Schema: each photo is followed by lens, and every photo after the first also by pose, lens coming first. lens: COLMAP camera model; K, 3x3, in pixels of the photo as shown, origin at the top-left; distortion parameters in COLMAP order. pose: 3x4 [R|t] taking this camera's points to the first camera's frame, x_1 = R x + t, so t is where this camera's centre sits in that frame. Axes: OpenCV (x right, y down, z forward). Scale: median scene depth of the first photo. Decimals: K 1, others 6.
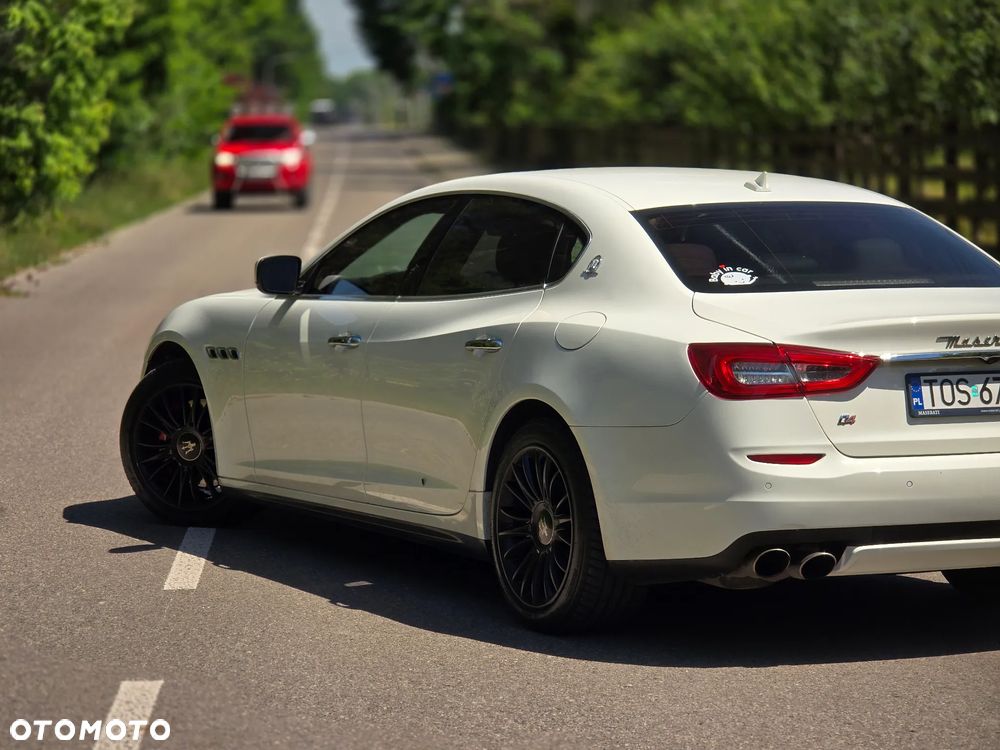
lens RADIAL K [[3422.3, 0, 500.0], [0, 3422.3, 375.0], [0, 0, 1]] dist [0.150804, 3.466635]
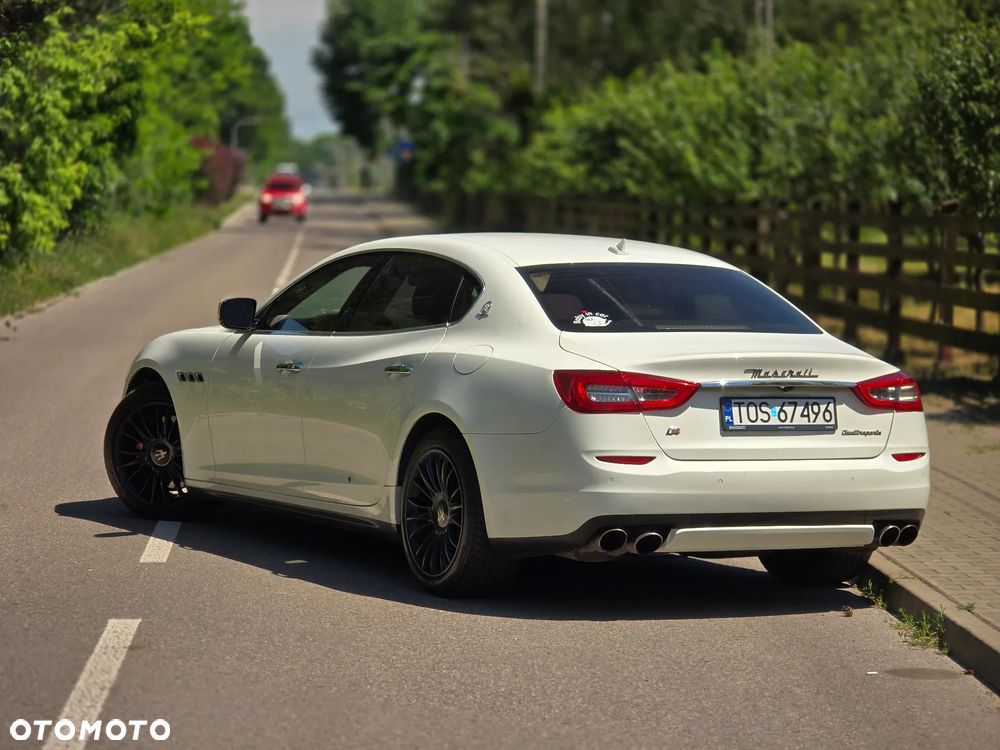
lens RADIAL K [[3422.3, 0, 500.0], [0, 3422.3, 375.0], [0, 0, 1]] dist [0.150804, 3.466635]
pose [[0.999686, 0.022265, 0.011536, 0.016845], [-0.022039, 0.999570, -0.019340, 0.015343], [-0.011962, 0.019080, 0.999746, -0.246770]]
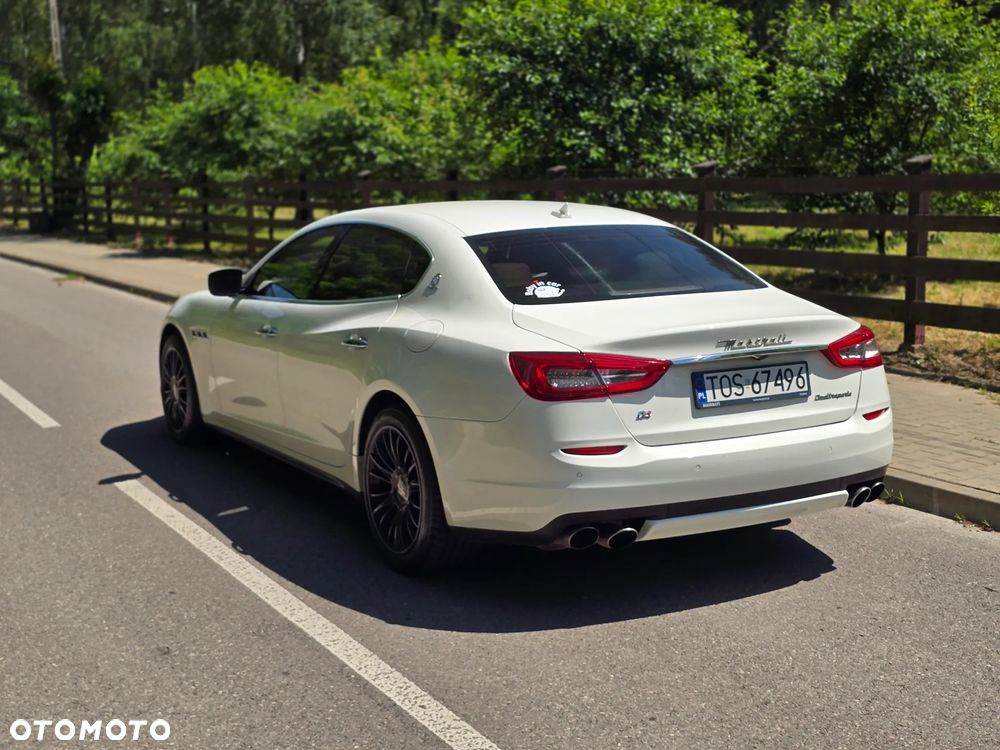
lens RADIAL K [[1337.8, 0, 500.0], [0, 1337.8, 375.0], [0, 0, 1]] dist [0.152216, -0.048671]
pose [[0.998993, -0.029813, 0.033520, 0.030572], [0.027292, 0.996936, 0.073311, -0.029979], [-0.035603, -0.072323, 0.996746, 0.454162]]
